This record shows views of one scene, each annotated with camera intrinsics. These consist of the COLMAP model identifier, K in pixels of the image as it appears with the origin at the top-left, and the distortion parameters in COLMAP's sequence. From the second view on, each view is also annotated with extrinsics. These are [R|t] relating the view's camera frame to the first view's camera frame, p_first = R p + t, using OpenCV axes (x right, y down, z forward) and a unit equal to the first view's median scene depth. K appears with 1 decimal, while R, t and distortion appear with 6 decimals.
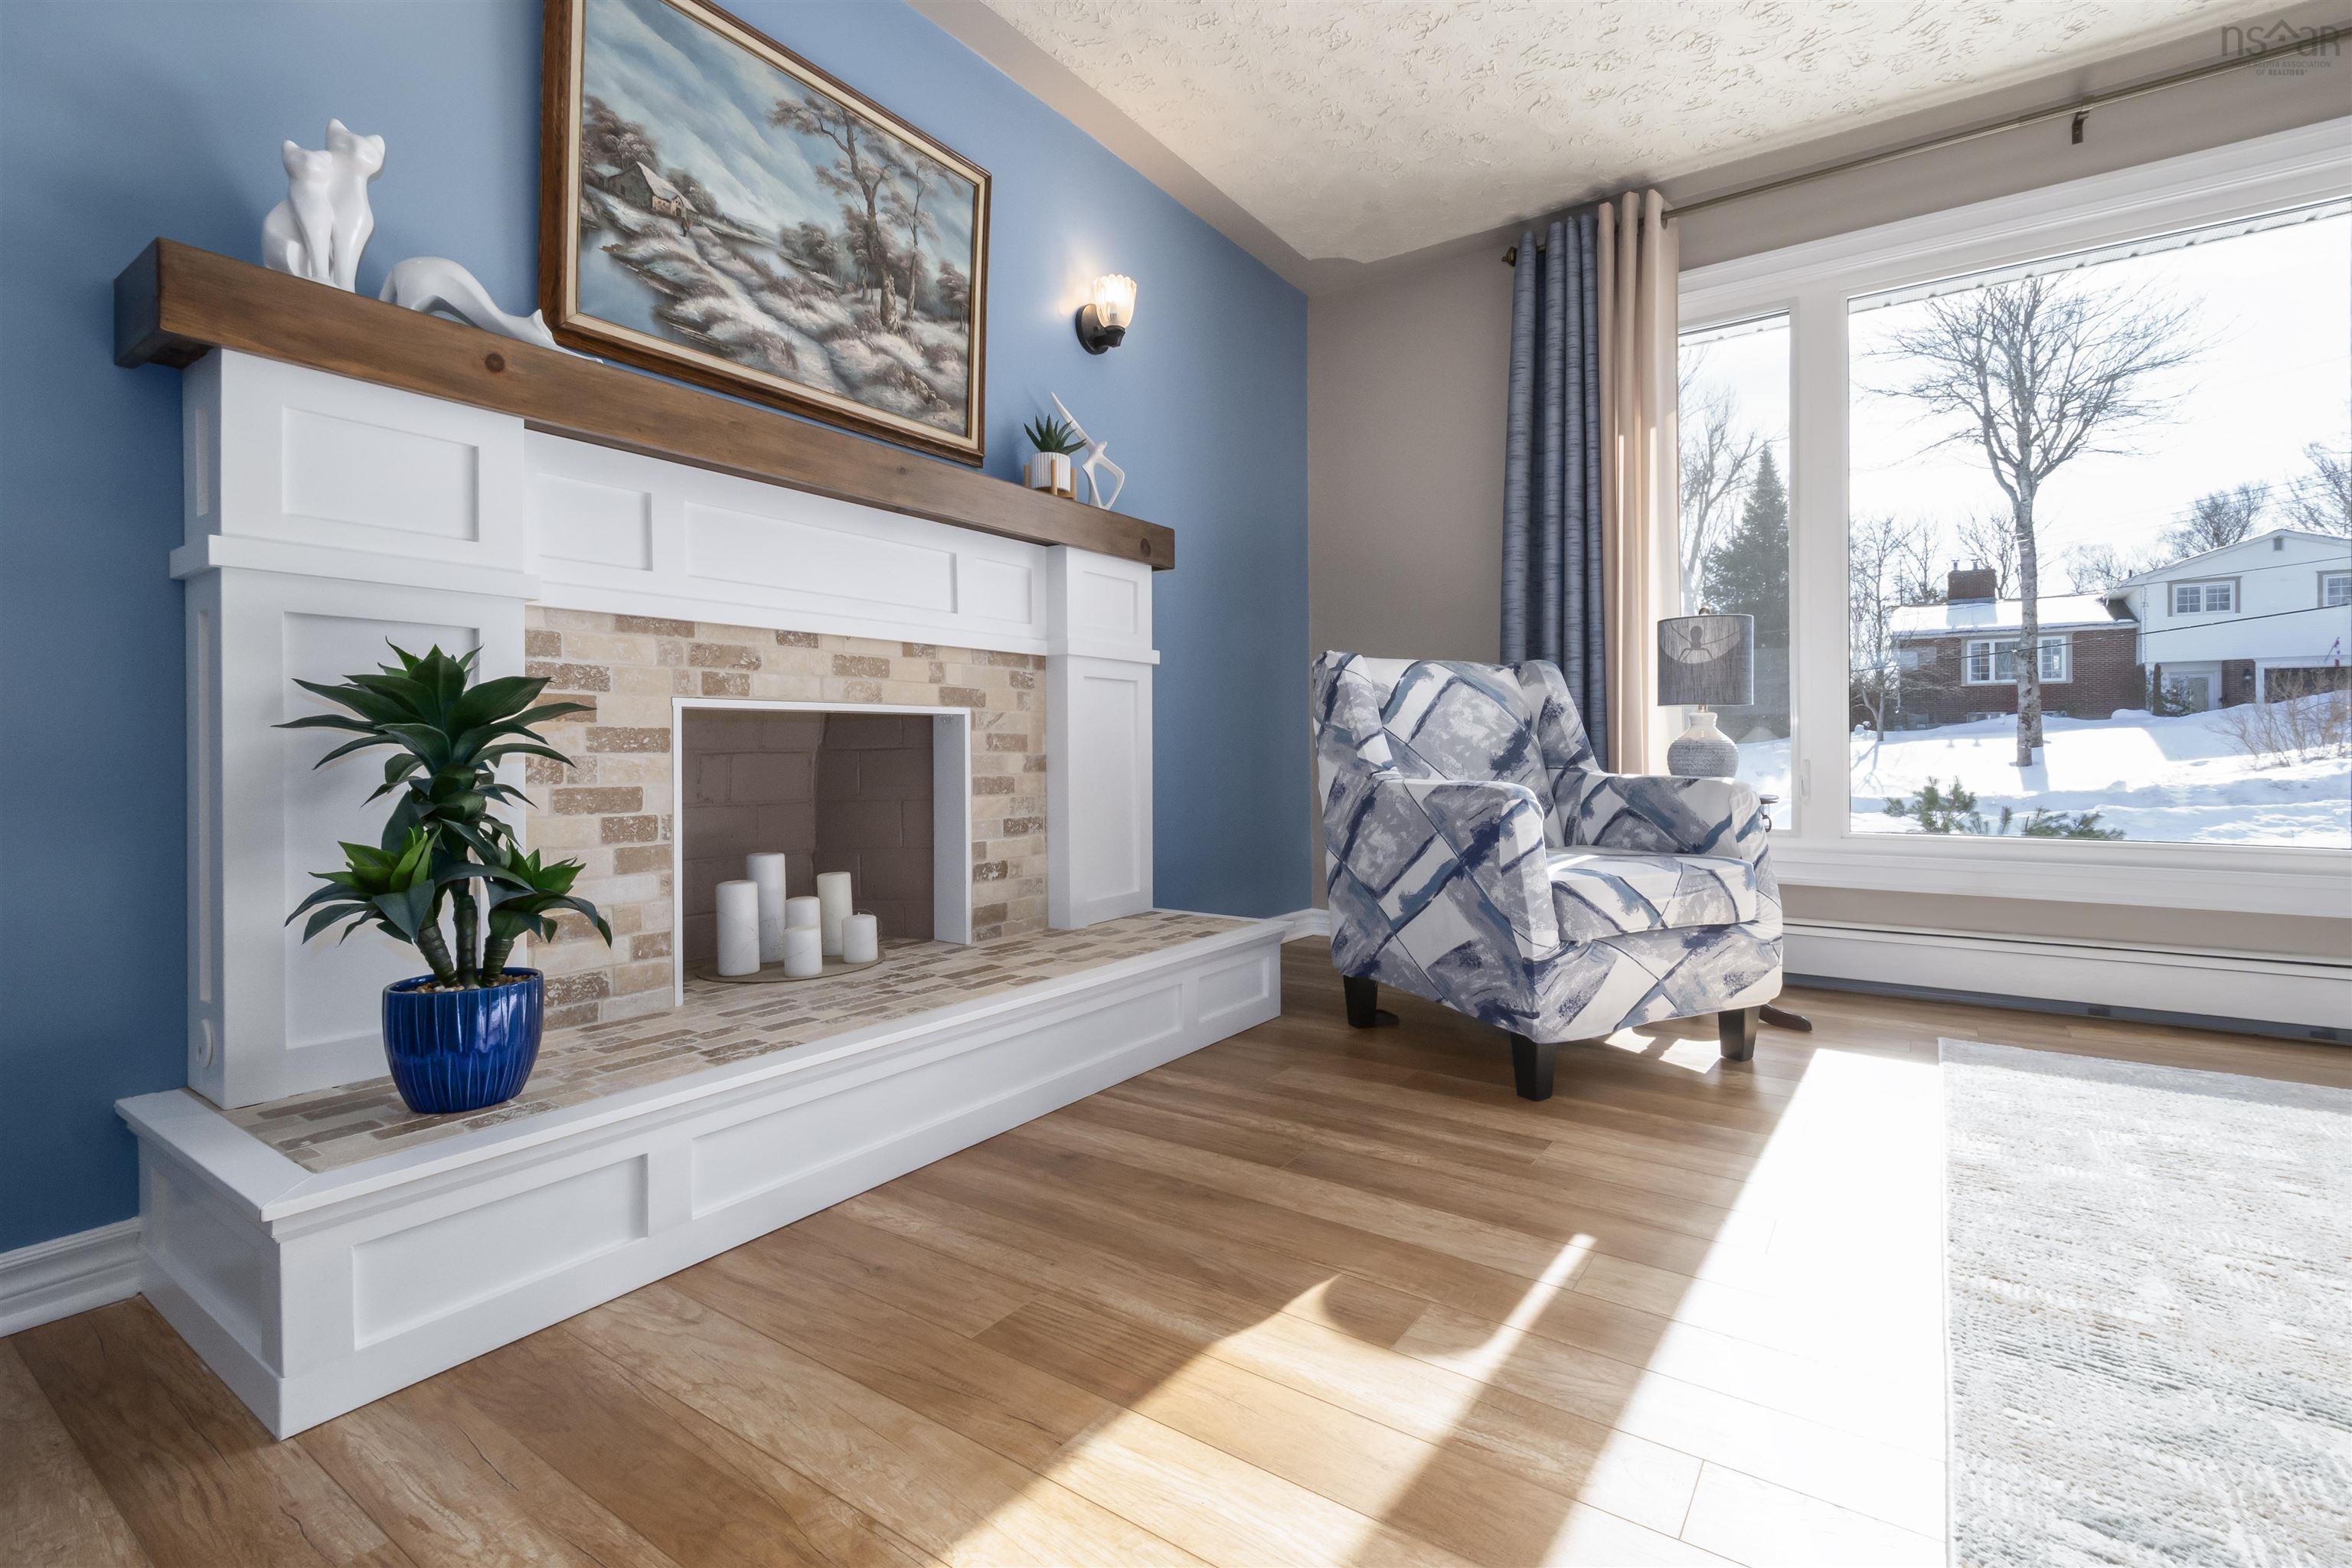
lens RADIAL K [[1061.5, 0, 1208.1], [0, 1061.5, 755.2], [0, 0, 1]] dist [-0.001057, -0.000859]
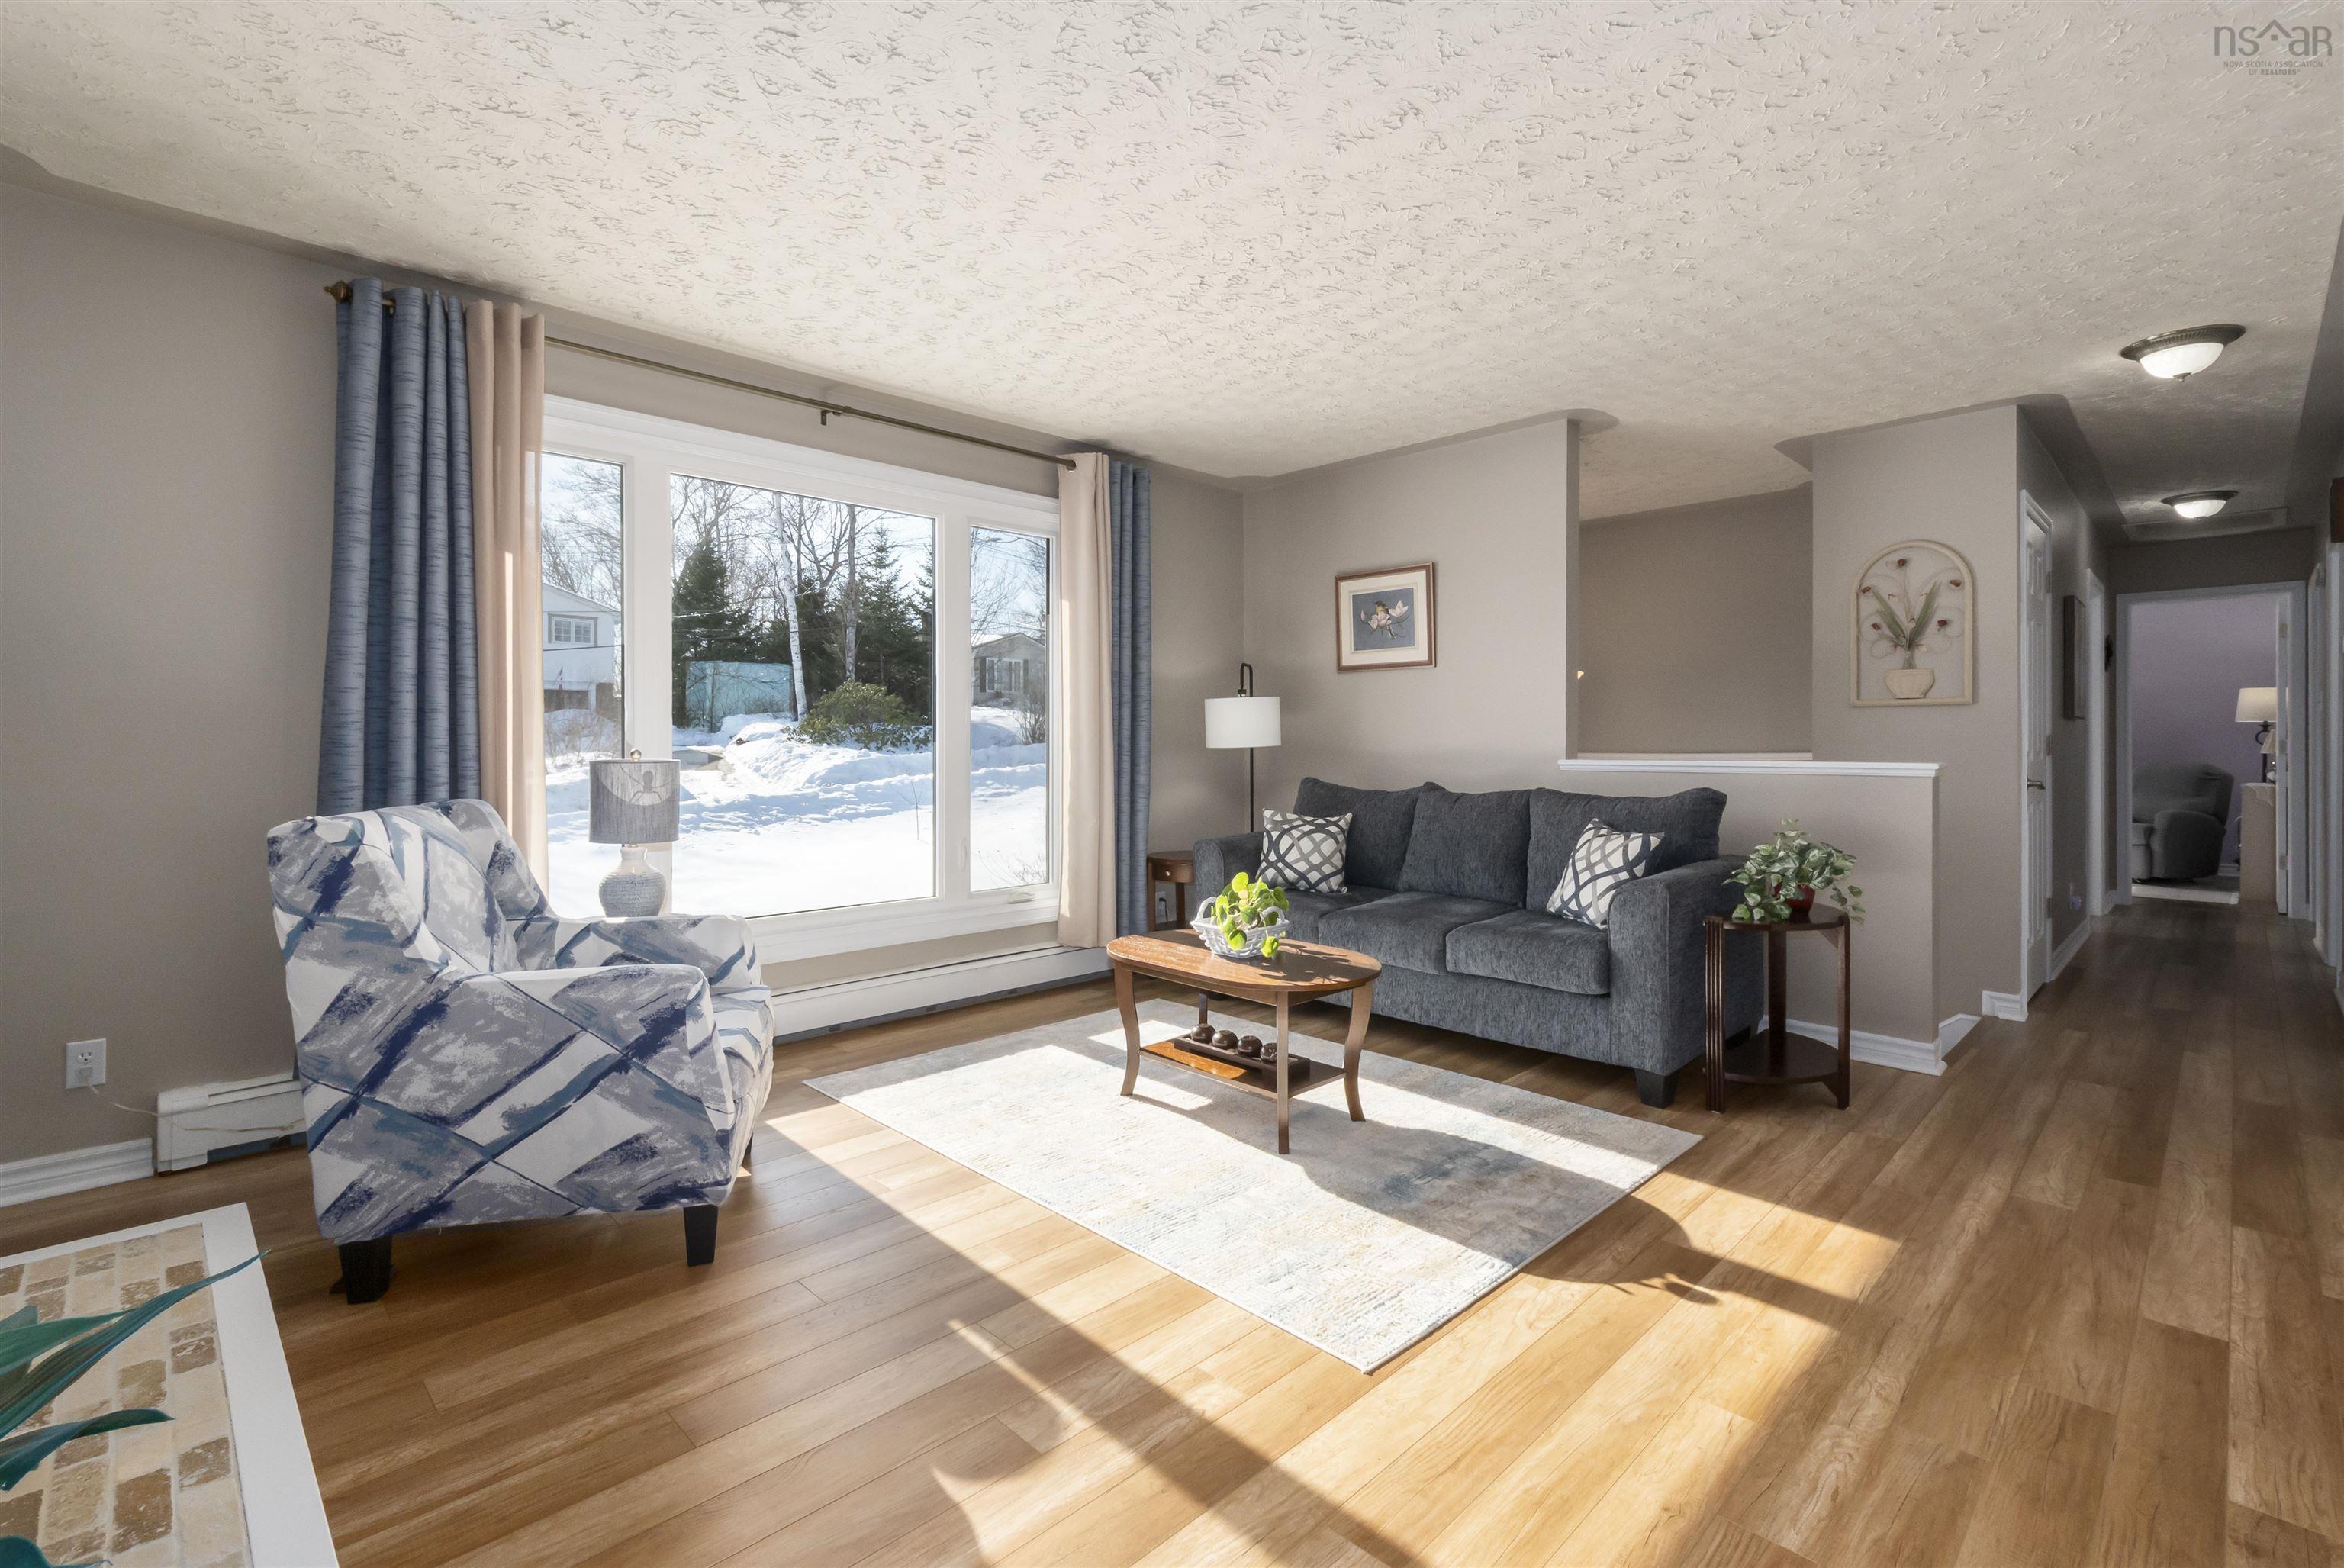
lens RADIAL K [[1056.0, 0, 1170.9], [0, 1056.0, 745.2], [0, 0, 1]] dist [-0.000668, -0.000088]
pose [[0.198826, -0.000835, 0.980034, -0.599228], [0.006102, 0.999981, -0.000386, -0.176516], [-0.980016, 0.006057, 0.198827, 0.322345]]
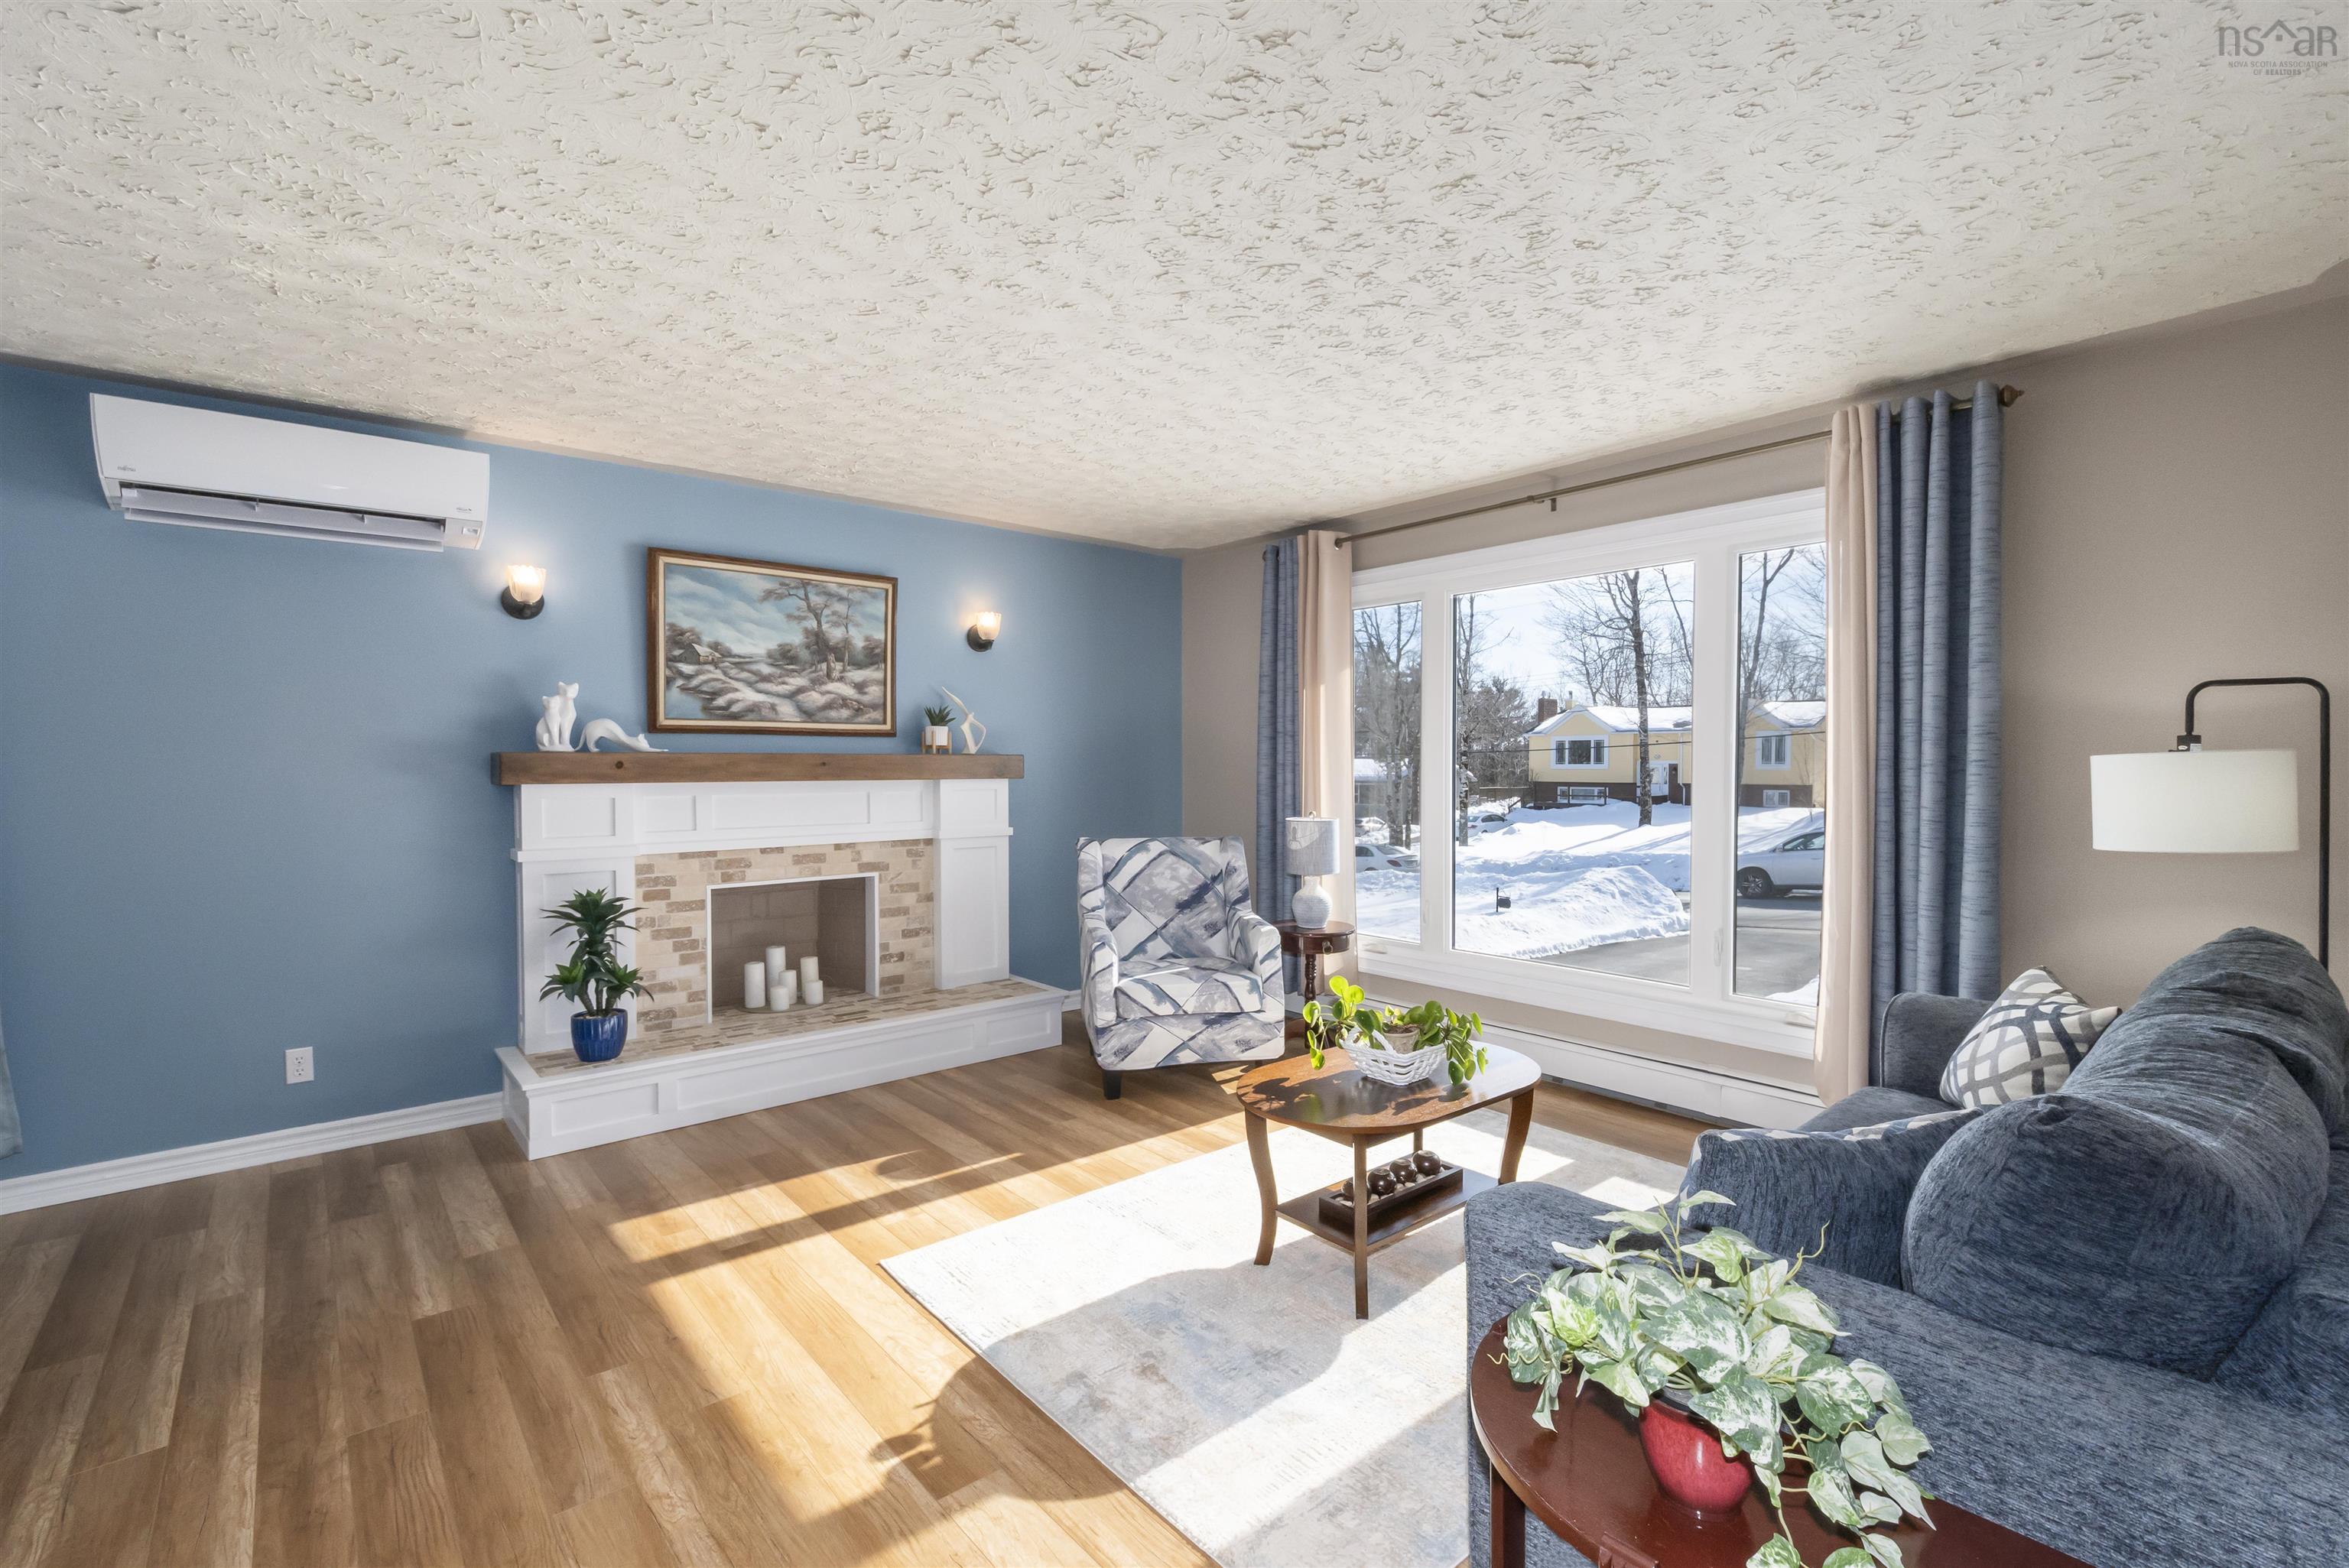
lens RADIAL K [[1034.7, 0, 1206.8], [0, 1034.7, 792.1], [0, 0, 1]] dist [0.007332, -0.000490]
pose [[0.967851, 0.009957, -0.251326, 0.895851], [-0.004423, 0.999735, 0.022576, -0.257630], [0.251484, -0.020739, 0.967639, -0.711225]]
